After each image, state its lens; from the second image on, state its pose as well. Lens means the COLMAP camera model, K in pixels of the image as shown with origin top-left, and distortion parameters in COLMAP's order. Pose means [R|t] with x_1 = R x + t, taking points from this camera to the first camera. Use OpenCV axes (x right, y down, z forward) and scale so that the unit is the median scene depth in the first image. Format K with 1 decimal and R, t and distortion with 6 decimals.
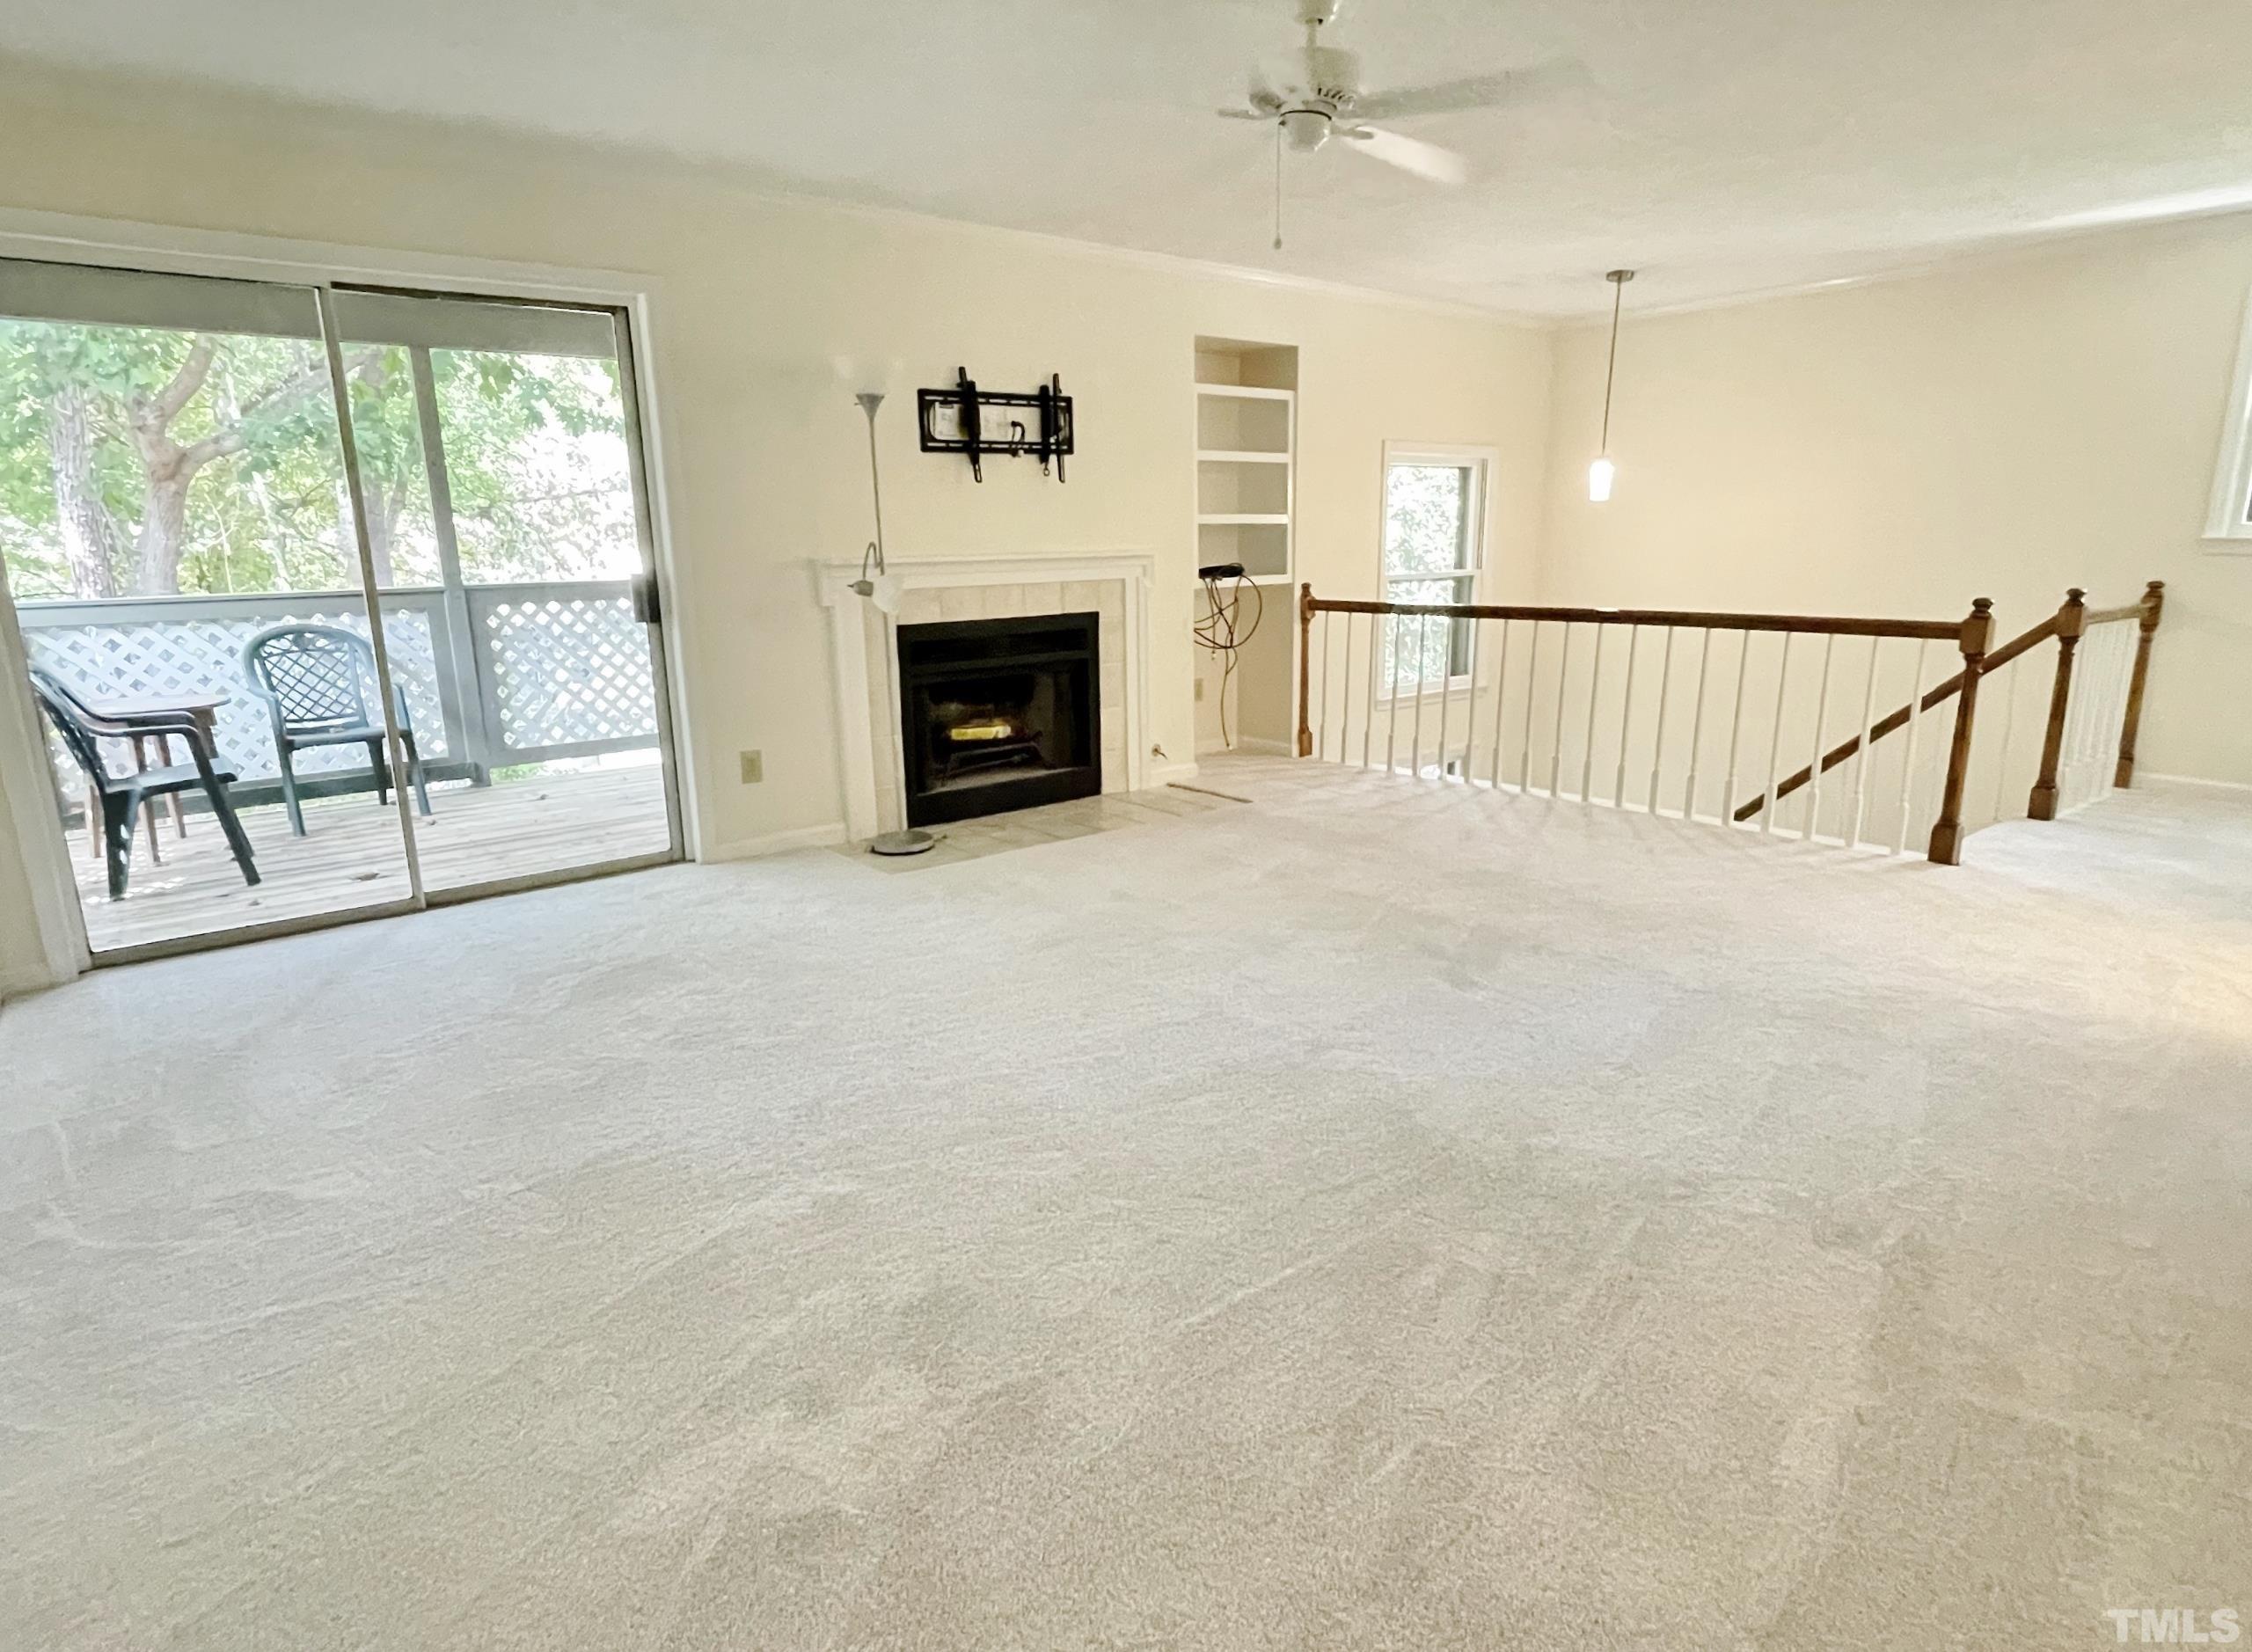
lens RADIAL K [[1210.4, 0, 1125.3], [0, 1210.4, 825.0], [0, 0, 1]] dist [-0.001086, -0.003839]
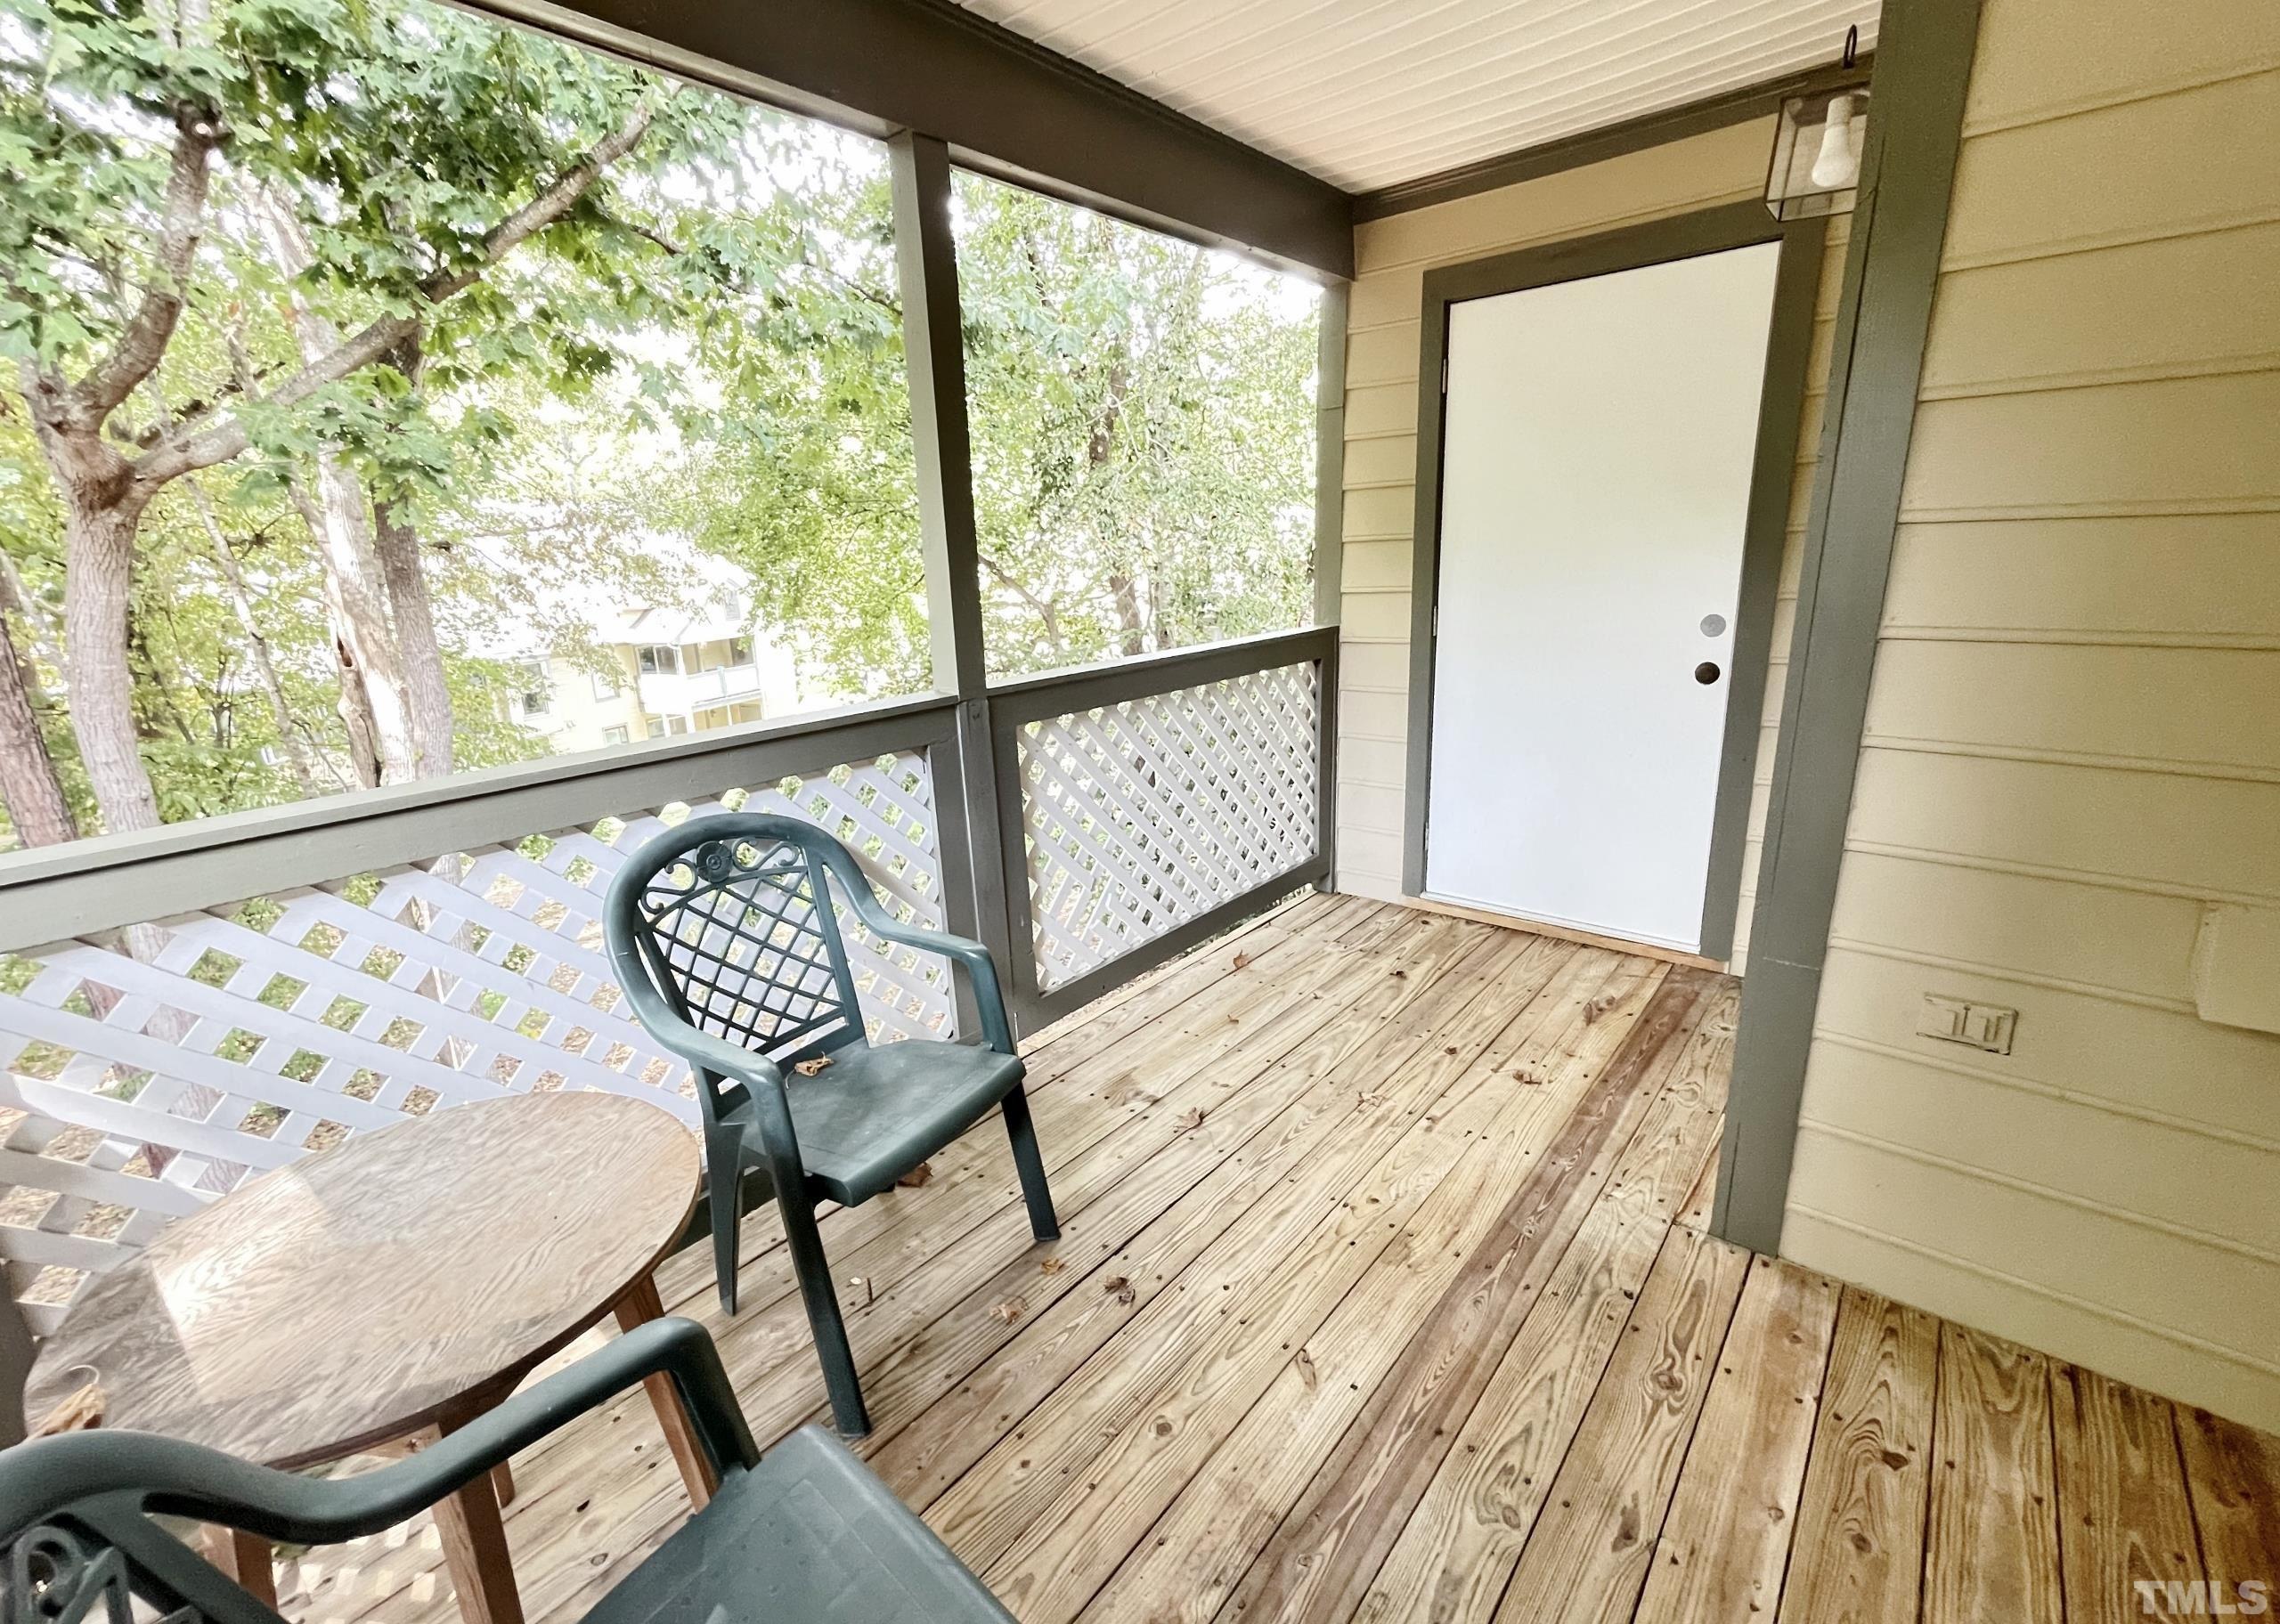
lens RADIAL K [[969.6, 0, 1145.6], [0, 969.6, 806.3], [0, 0, 1]] dist [-0.003467, -0.000444]
pose [[0.982008, -0.071976, 0.174584, -0.563677], [0.068339, 0.997303, 0.026765, -0.160009], [-0.176039, -0.014353, 0.984278, 0.622968]]
